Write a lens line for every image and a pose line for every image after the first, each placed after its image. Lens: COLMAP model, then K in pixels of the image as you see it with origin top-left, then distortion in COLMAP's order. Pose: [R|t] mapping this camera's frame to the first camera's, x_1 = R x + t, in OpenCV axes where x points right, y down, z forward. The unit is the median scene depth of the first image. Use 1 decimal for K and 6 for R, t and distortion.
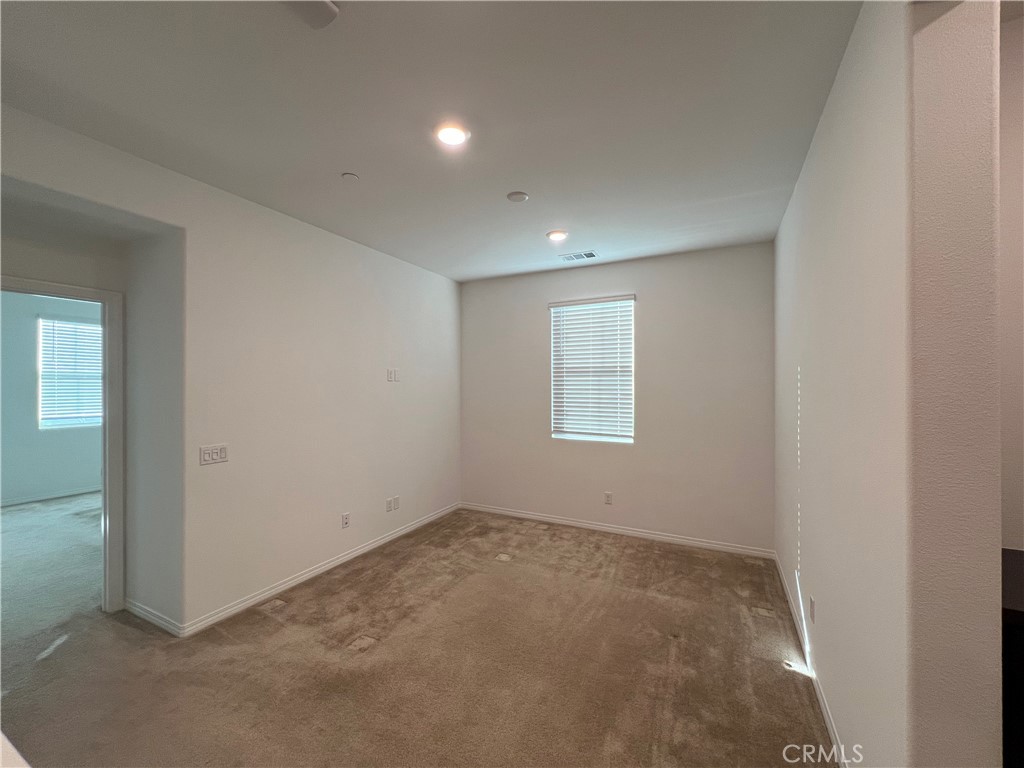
lens RADIAL K [[406.7, 0, 513.5], [0, 406.7, 383.5], [0, 0, 1]] dist [0.000431, -0.000072]
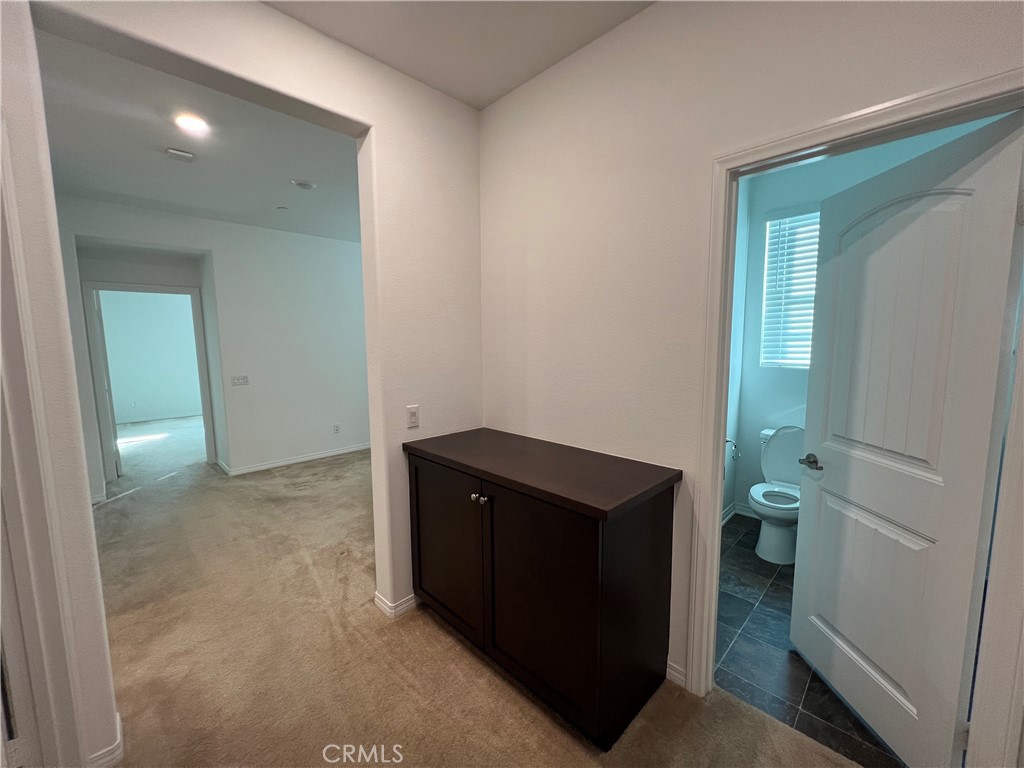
lens RADIAL K [[410.2, 0, 506.4], [0, 410.2, 383.8], [0, 0, 1]] dist [0.000397, 0.000155]
pose [[0.944601, 0.017345, -0.327761, 0.916277], [0.022151, 0.992957, 0.116385, 0.008507], [0.327472, -0.117198, 0.937564, -0.281846]]
